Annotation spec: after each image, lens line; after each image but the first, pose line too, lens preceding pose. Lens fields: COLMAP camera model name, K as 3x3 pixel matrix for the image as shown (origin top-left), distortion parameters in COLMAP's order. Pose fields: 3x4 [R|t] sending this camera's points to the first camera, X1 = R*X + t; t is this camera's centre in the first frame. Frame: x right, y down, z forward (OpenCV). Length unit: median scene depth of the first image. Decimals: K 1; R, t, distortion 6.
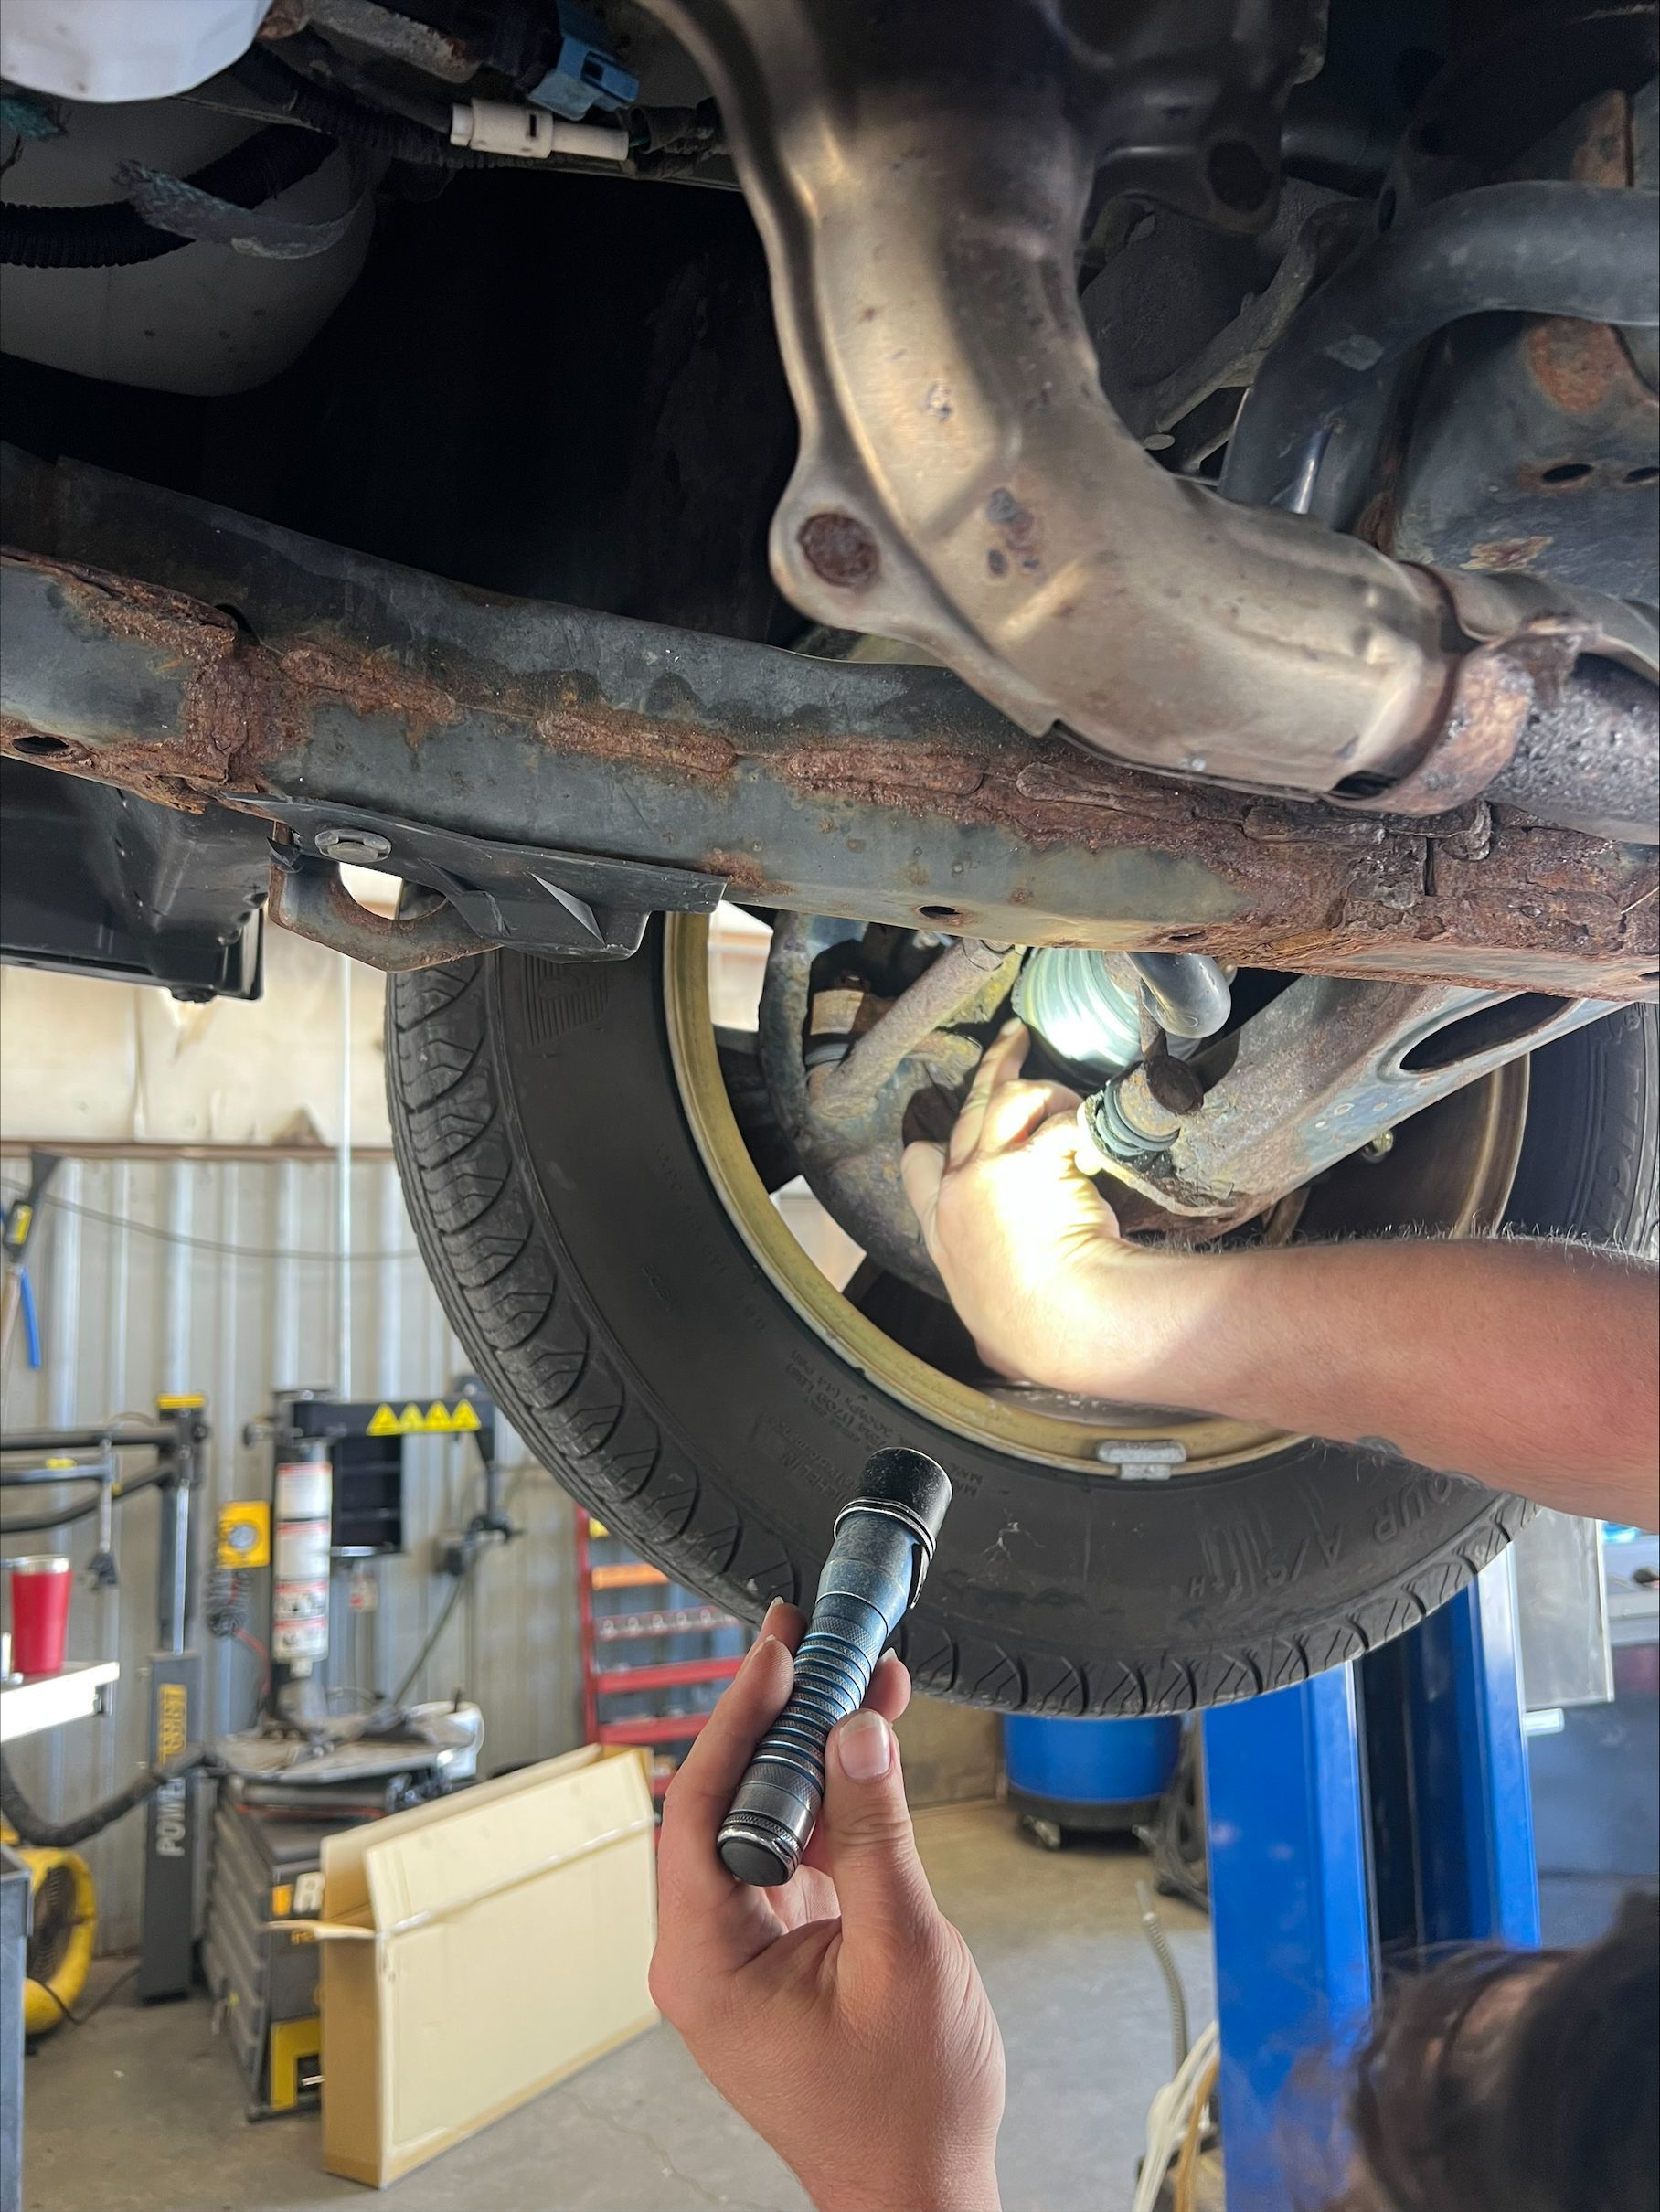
lens RADIAL K [[1678.3, 0, 830.0], [0, 1678.3, 1106.0], [0, 0, 1]] dist [0.006988, -0.010362]
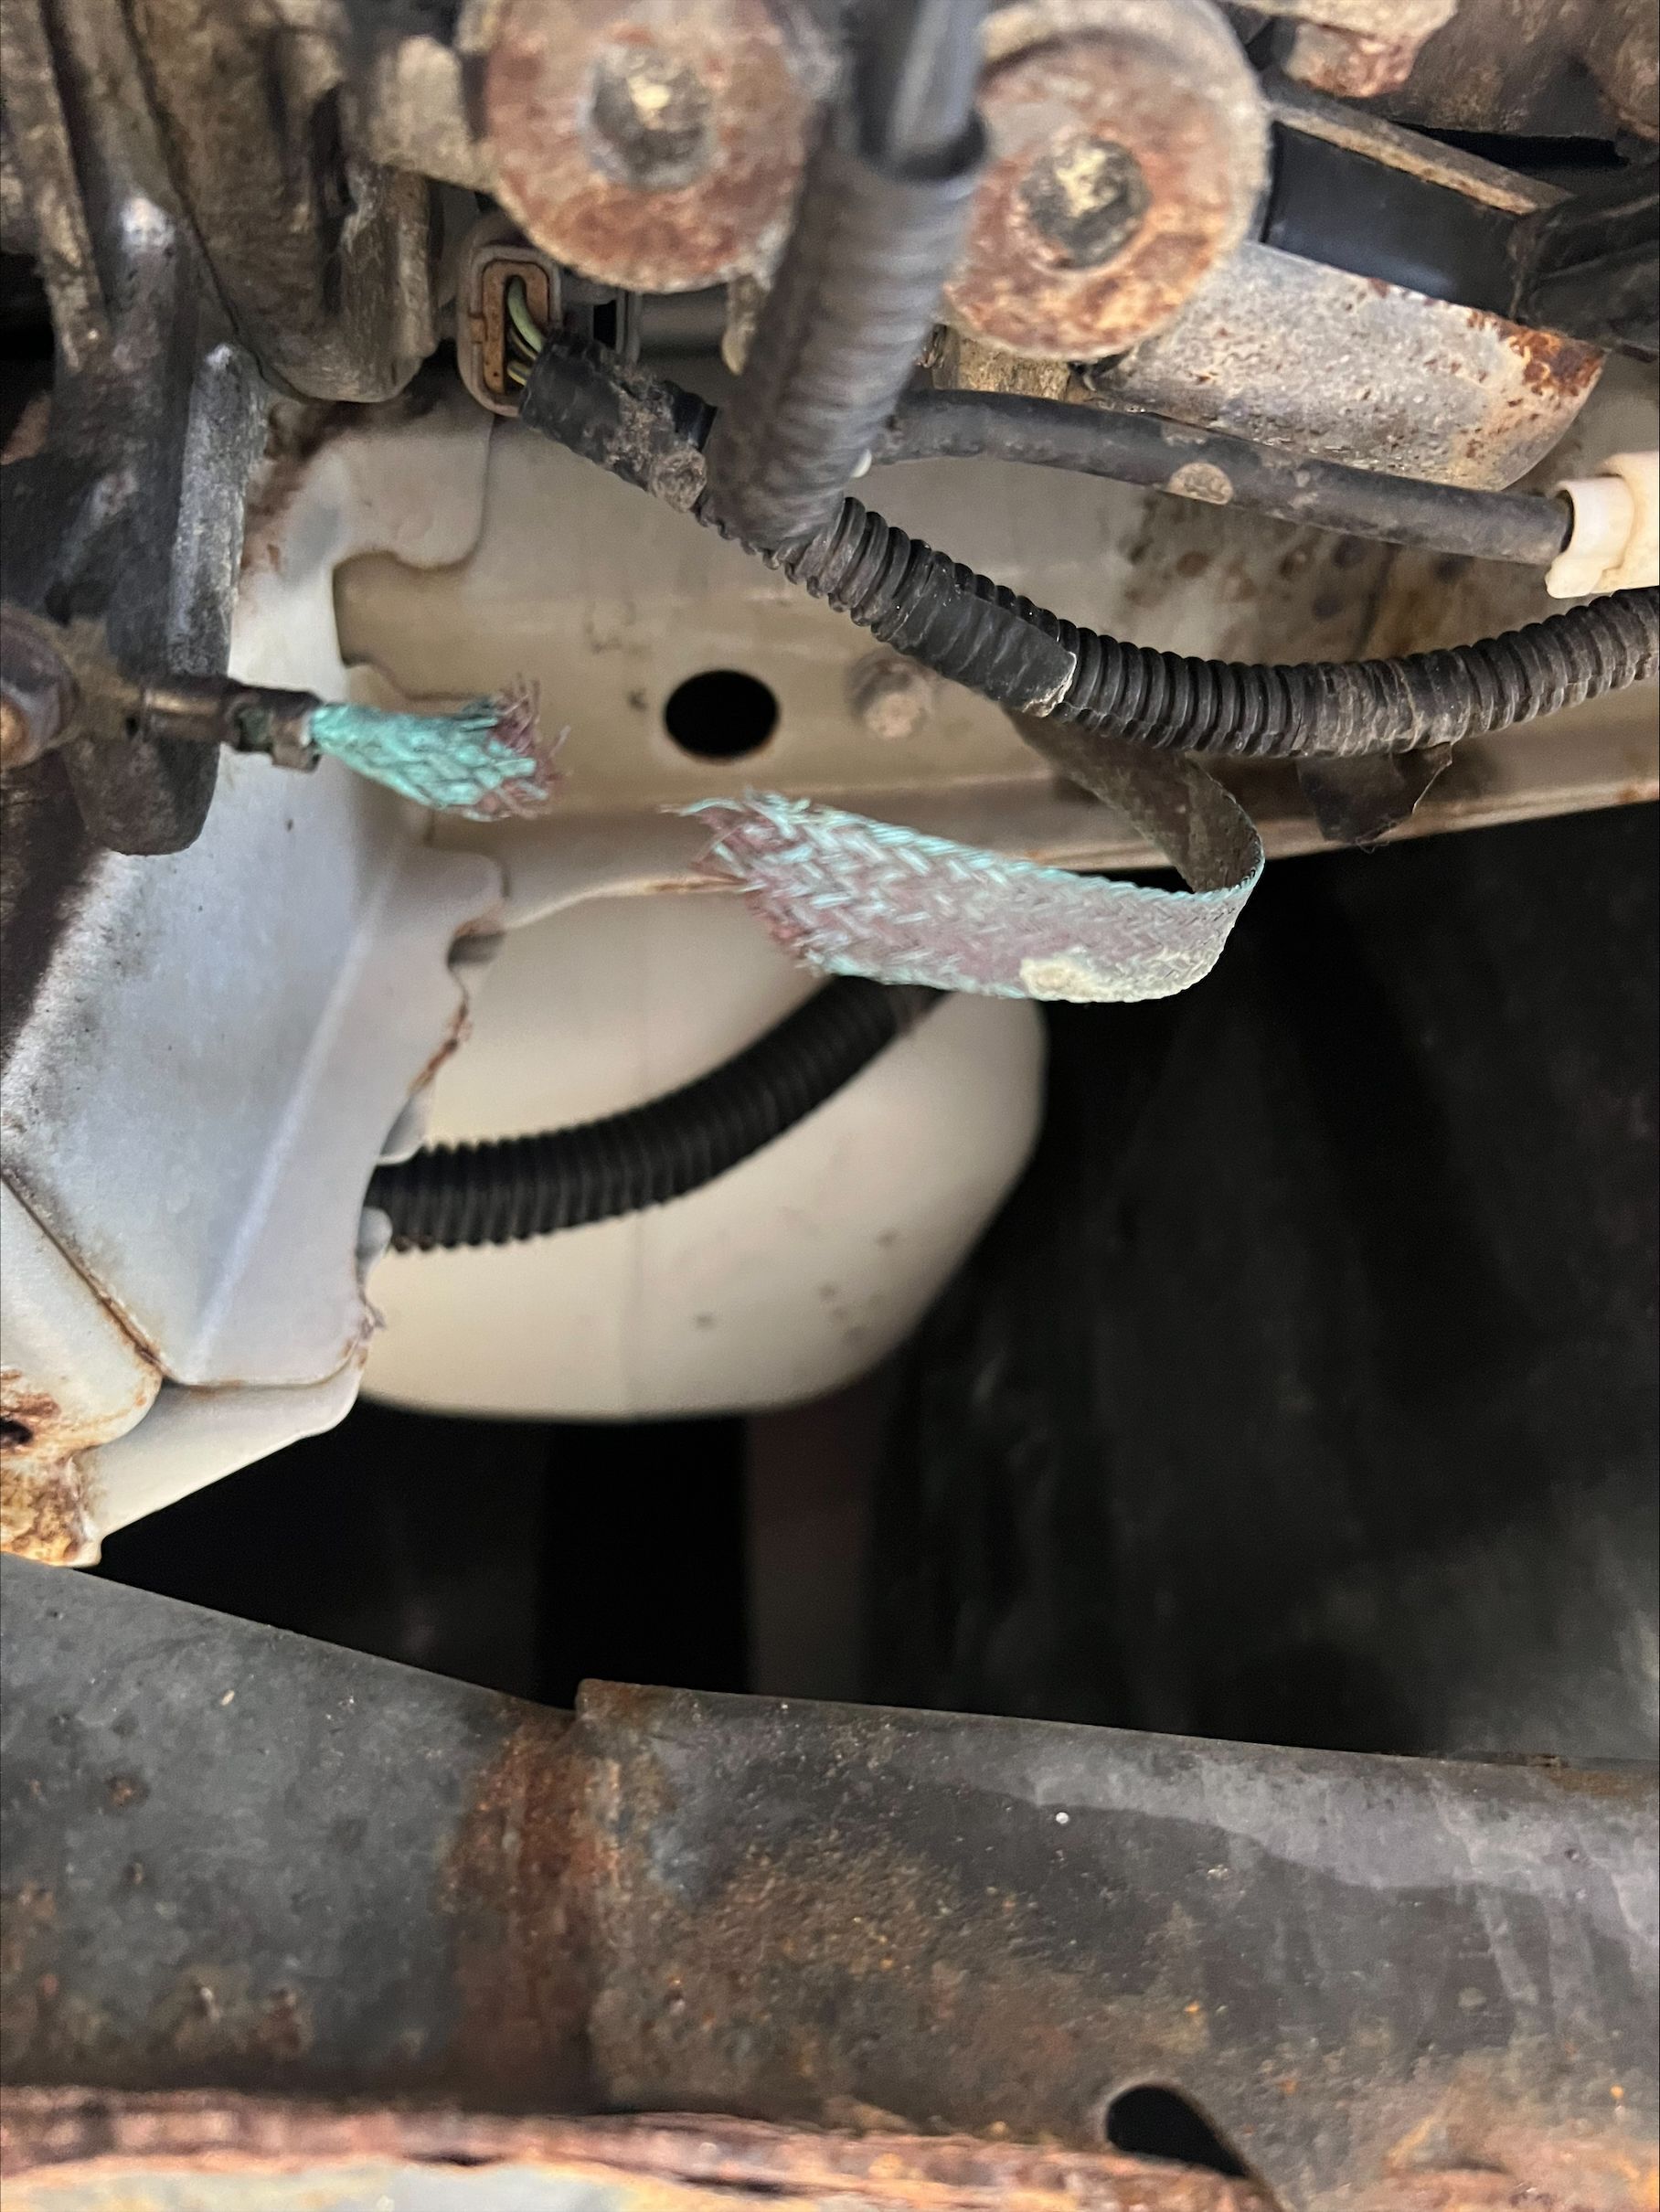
lens RADIAL K [[1678.3, 0, 830.0], [0, 1678.3, 1106.0], [0, 0, 1]] dist [0.006988, -0.010362]
pose [[0.946758, -0.257743, -0.192919, -0.337076], [0.128078, 0.851300, -0.508806, -0.326864], [0.295374, 0.457008, 0.838987, 0.722983]]
